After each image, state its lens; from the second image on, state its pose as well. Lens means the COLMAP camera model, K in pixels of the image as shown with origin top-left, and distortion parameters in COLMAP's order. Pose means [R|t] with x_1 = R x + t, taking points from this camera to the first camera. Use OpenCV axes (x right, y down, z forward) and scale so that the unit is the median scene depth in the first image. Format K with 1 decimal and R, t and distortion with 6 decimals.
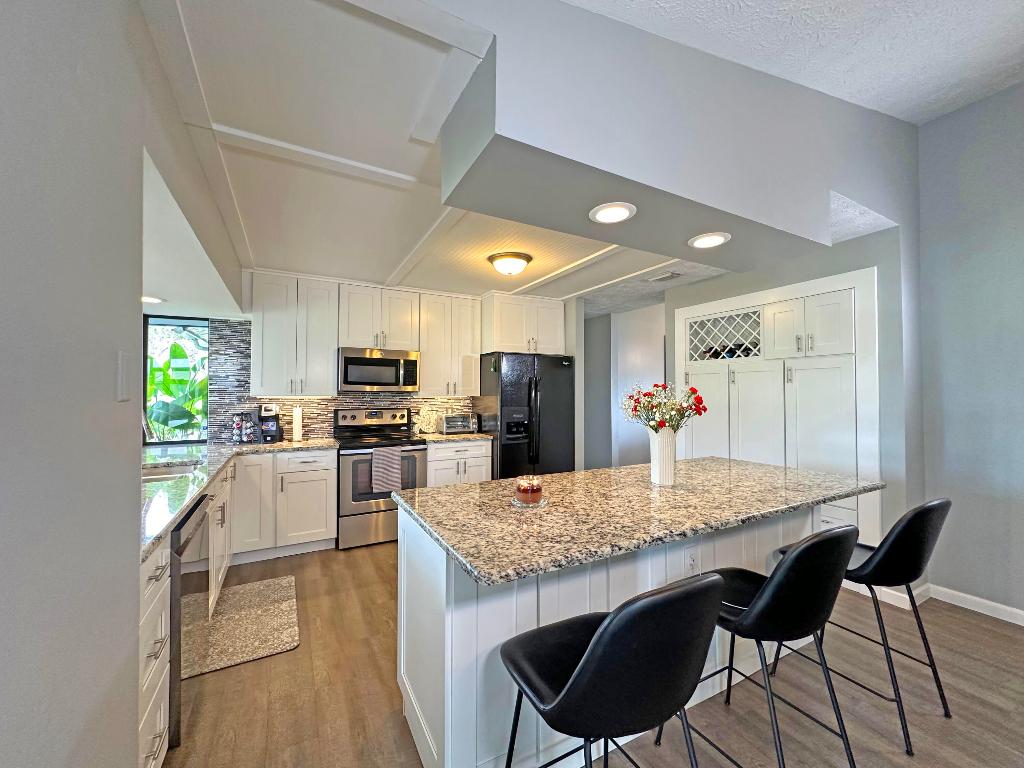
lens RADIAL K [[407.5, 0, 512.0], [0, 407.5, 384.0], [0, 0, 1]] dist [-0.002710, 0.000620]
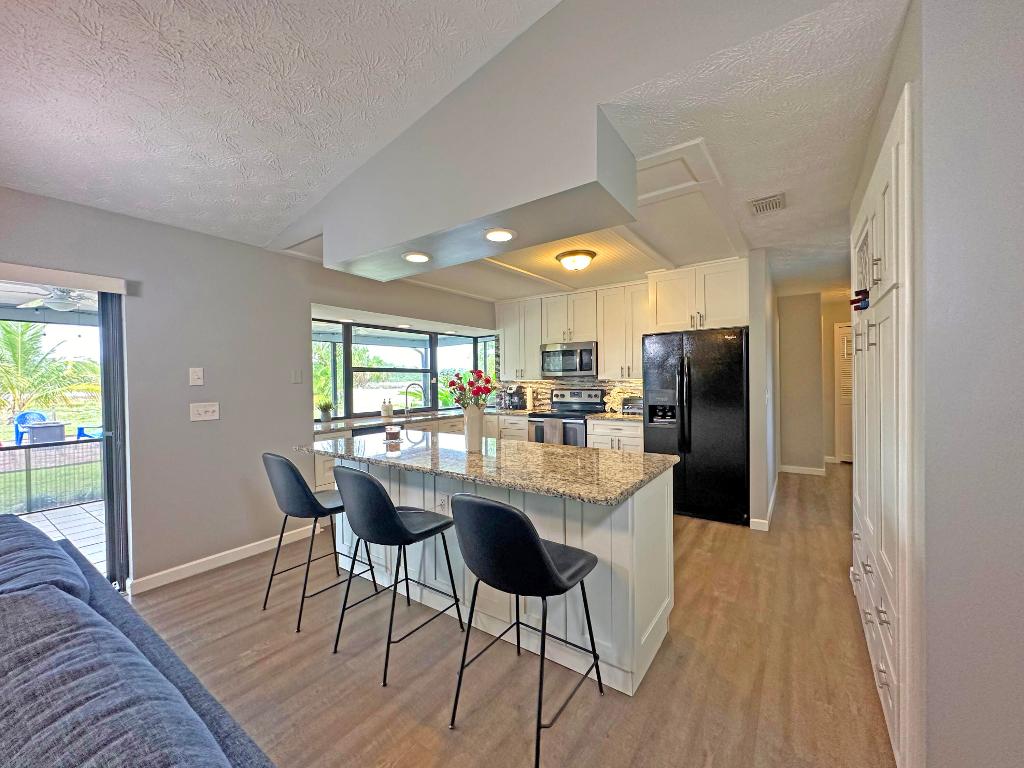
lens RADIAL K [[411.7, 0, 512.1], [0, 411.7, 382.7], [0, 0, 1]] dist [-0.002897, 0.000397]
pose [[0.444842, -0.001436, -0.895608, 0.745326], [0.034488, 0.999284, 0.015528, 0.013165], [0.894945, -0.037795, 0.444573, 0.261700]]
